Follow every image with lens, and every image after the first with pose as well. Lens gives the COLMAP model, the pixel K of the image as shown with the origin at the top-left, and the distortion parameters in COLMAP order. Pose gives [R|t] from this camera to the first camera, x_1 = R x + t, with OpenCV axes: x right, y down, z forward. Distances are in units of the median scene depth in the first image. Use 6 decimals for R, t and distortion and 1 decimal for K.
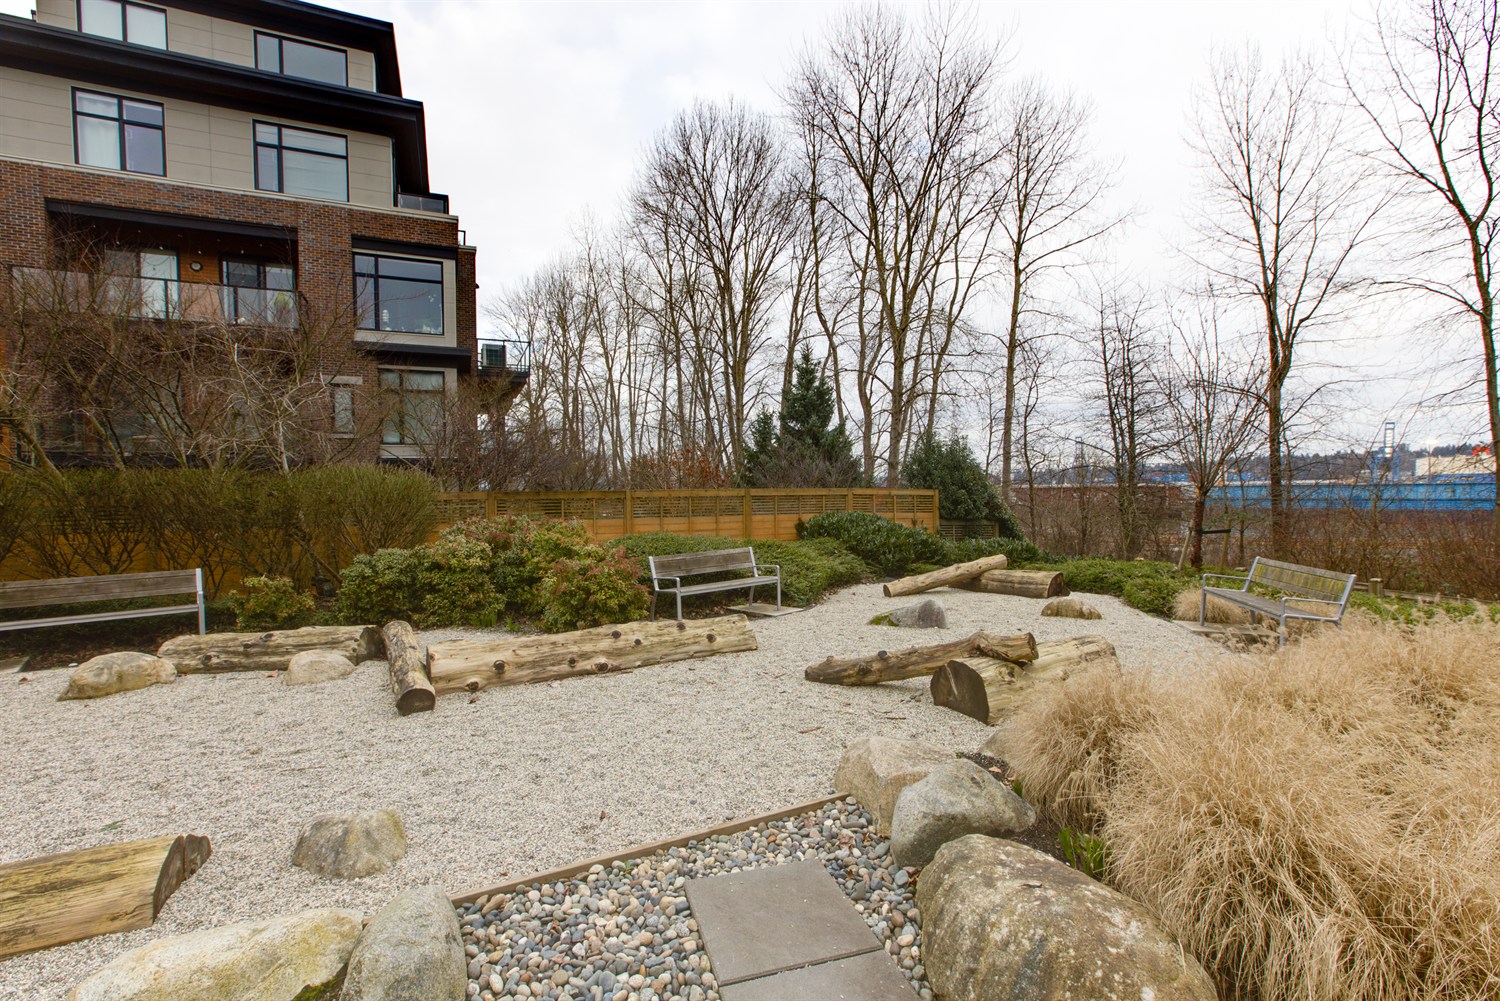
lens RADIAL K [[683.8, 0, 741.0], [0, 683.8, 504.3], [0, 0, 1]] dist [-0.012421, 0.011823]
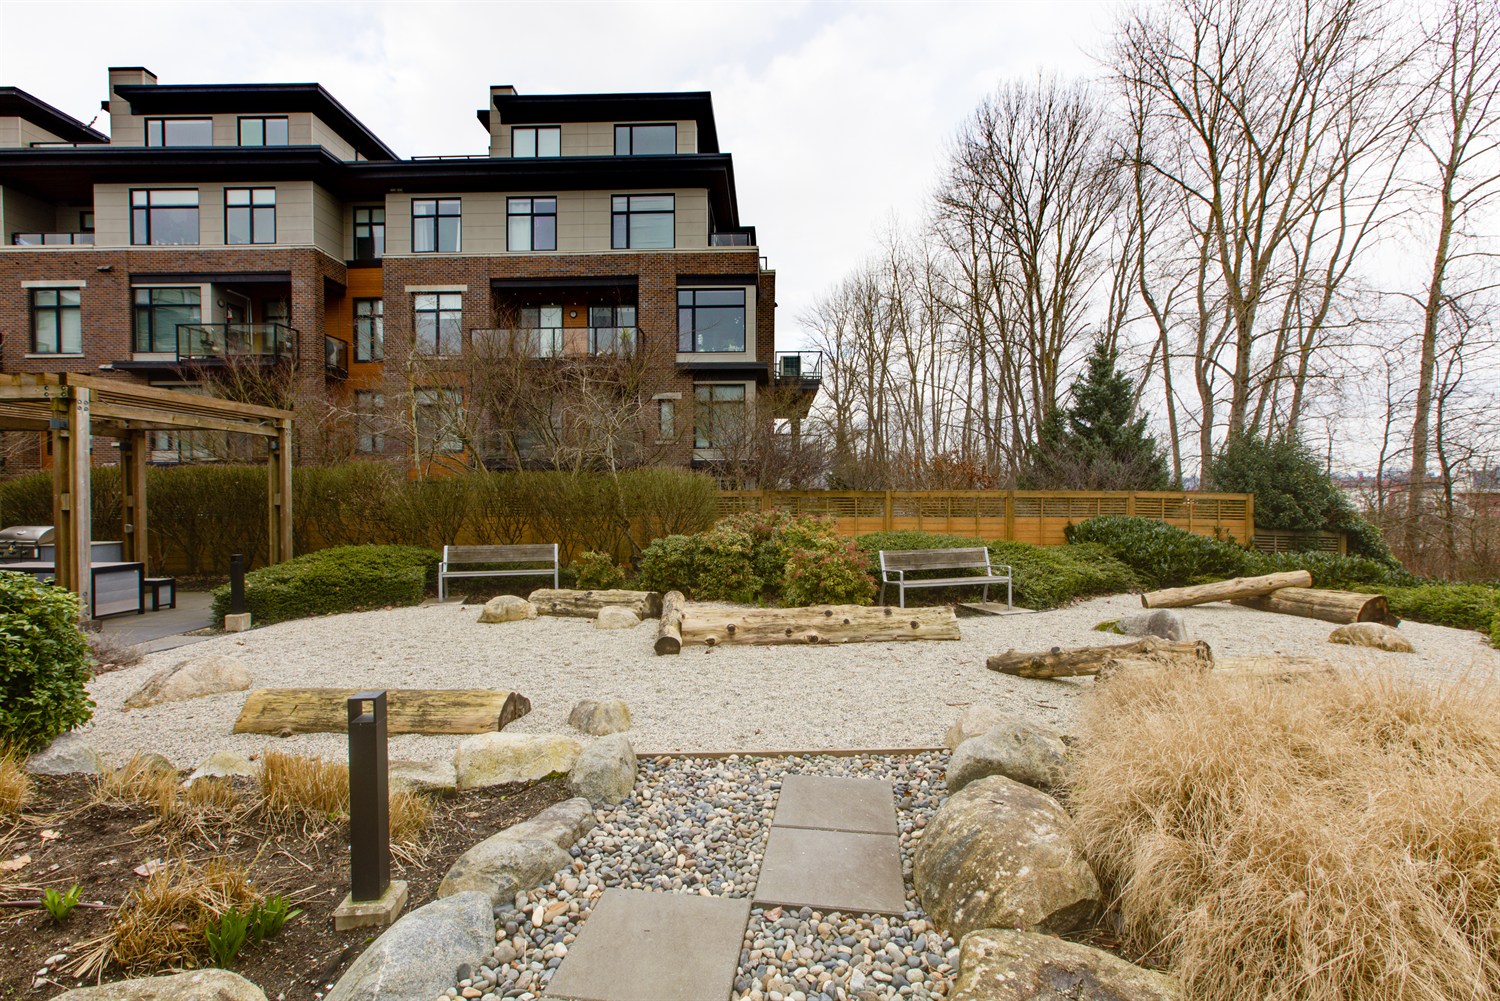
lens RADIAL K [[683.8, 0, 736.3], [0, 683.8, 505.8], [0, 0, 1]] dist [-0.012421, 0.011823]
pose [[0.900810, 0.020276, -0.433740, 0.090878], [-0.019110, 0.999793, 0.007049, 0.000121], [0.433793, 0.001939, 0.901011, -0.064095]]
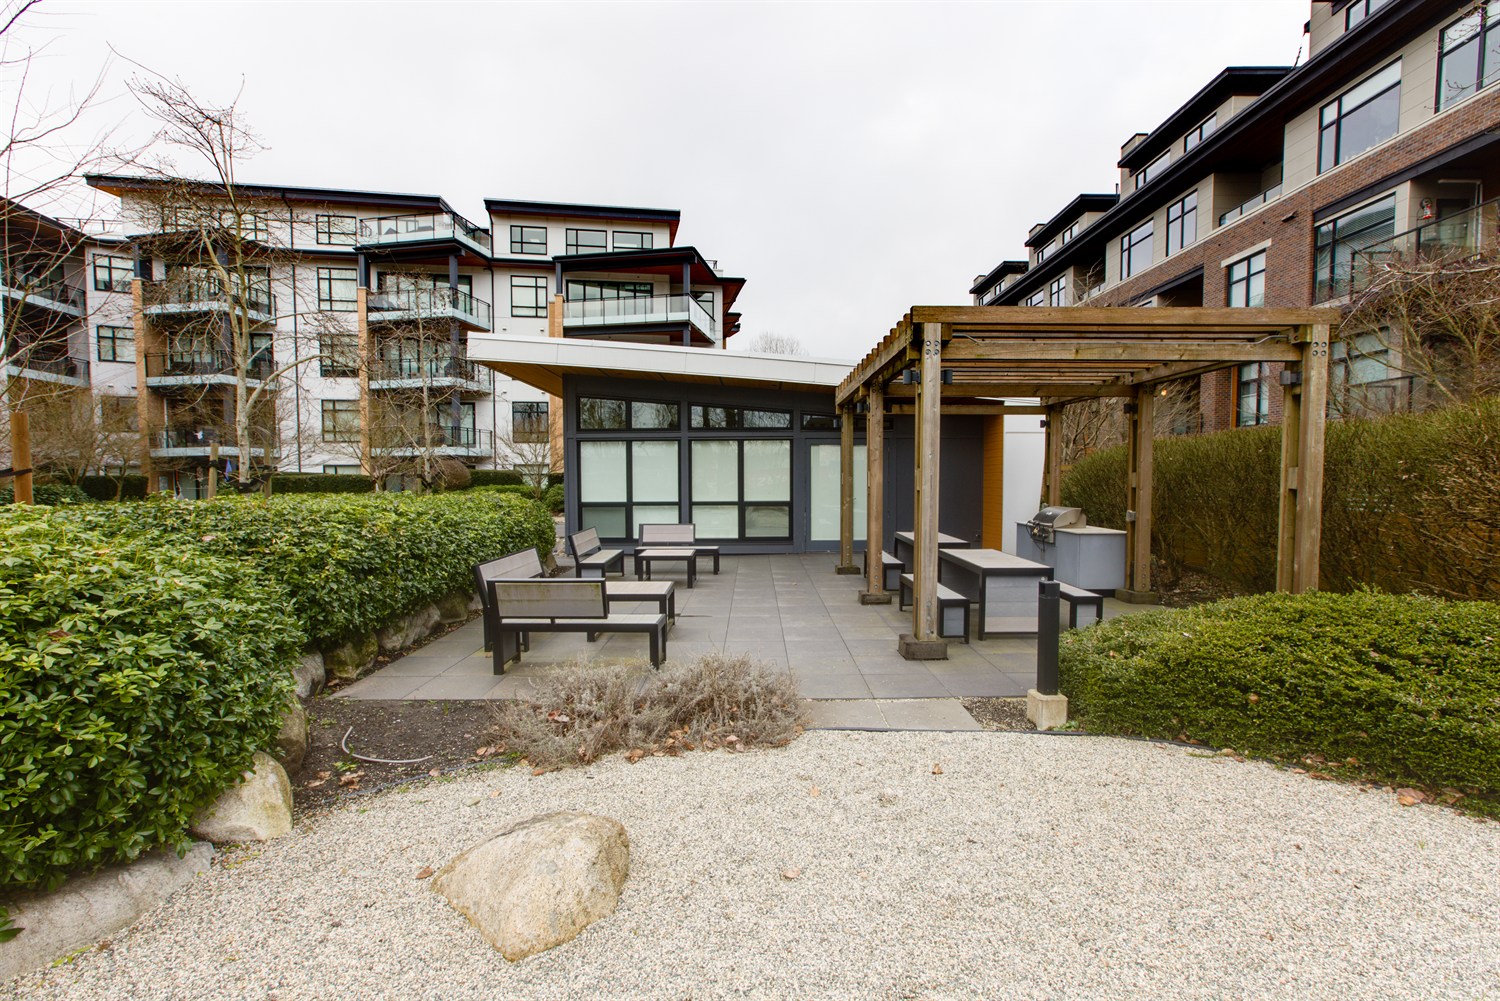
lens RADIAL K [[683.8, 0, 750.5], [0, 683.8, 506.4], [0, 0, 1]] dist [-0.012421, 0.011823]
pose [[-0.368522, 0.058043, -0.927805, -0.282398], [-0.007796, 0.997821, 0.065520, 0.001129], [0.929586, 0.031379, -0.367266, 0.339293]]
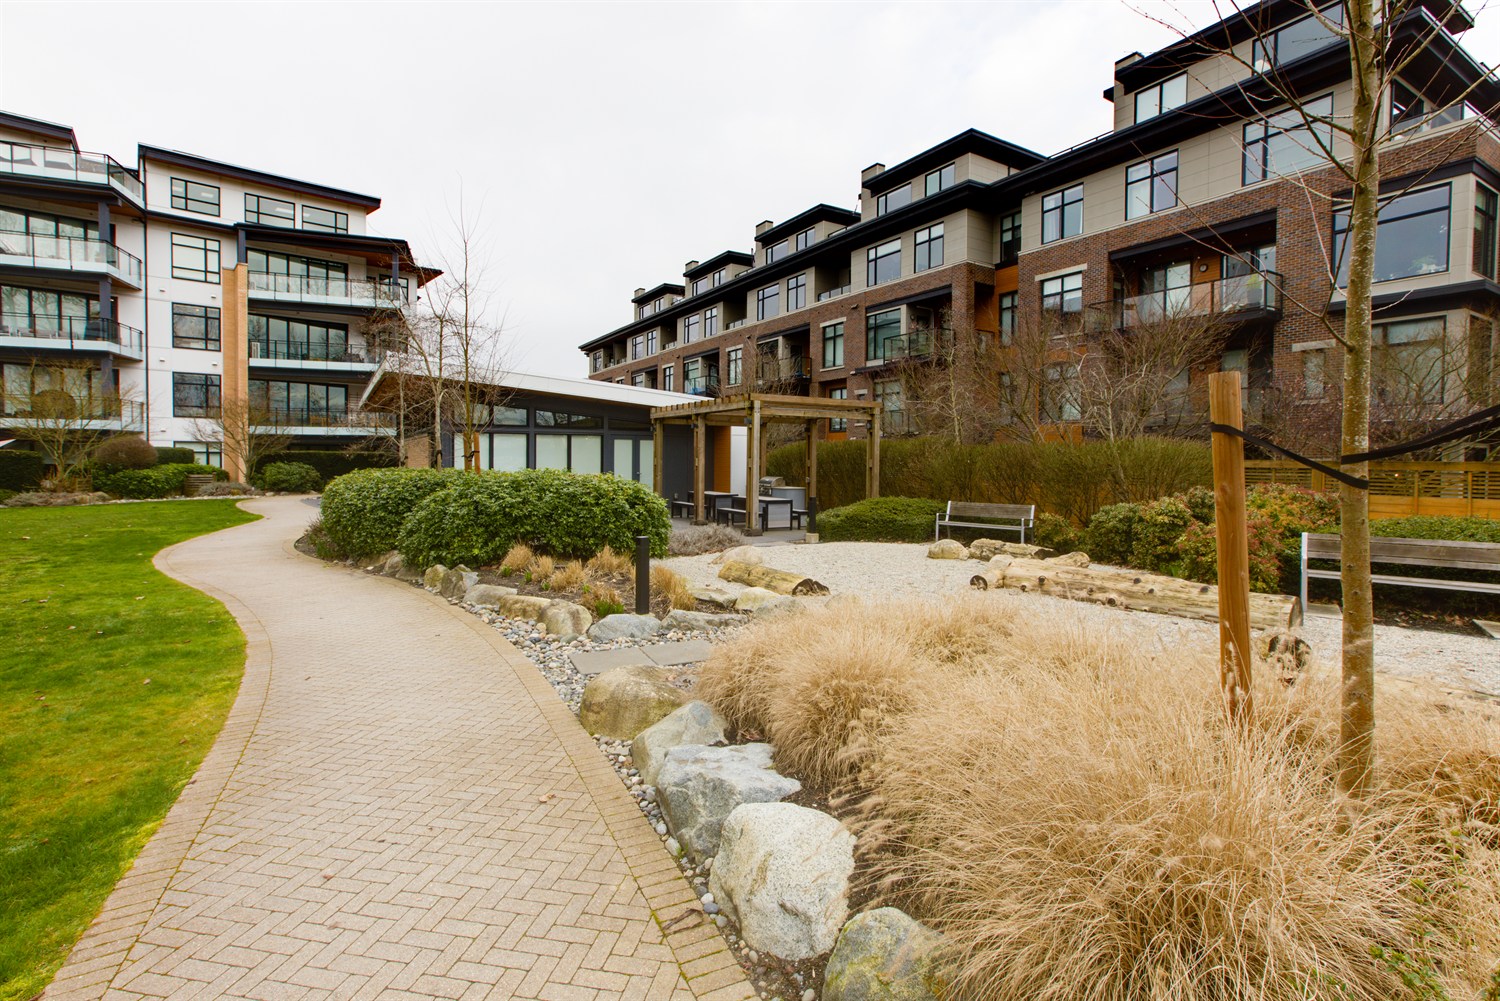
lens RADIAL K [[683.8, 0, 759.1], [0, 683.8, 461.8], [0, 0, 1]] dist [-0.012421, 0.011823]
pose [[0.161203, 0.020834, -0.986701, 0.445368], [-0.028608, 0.999456, 0.016430, -0.009578], [0.986507, 0.025579, 0.161711, 0.073599]]
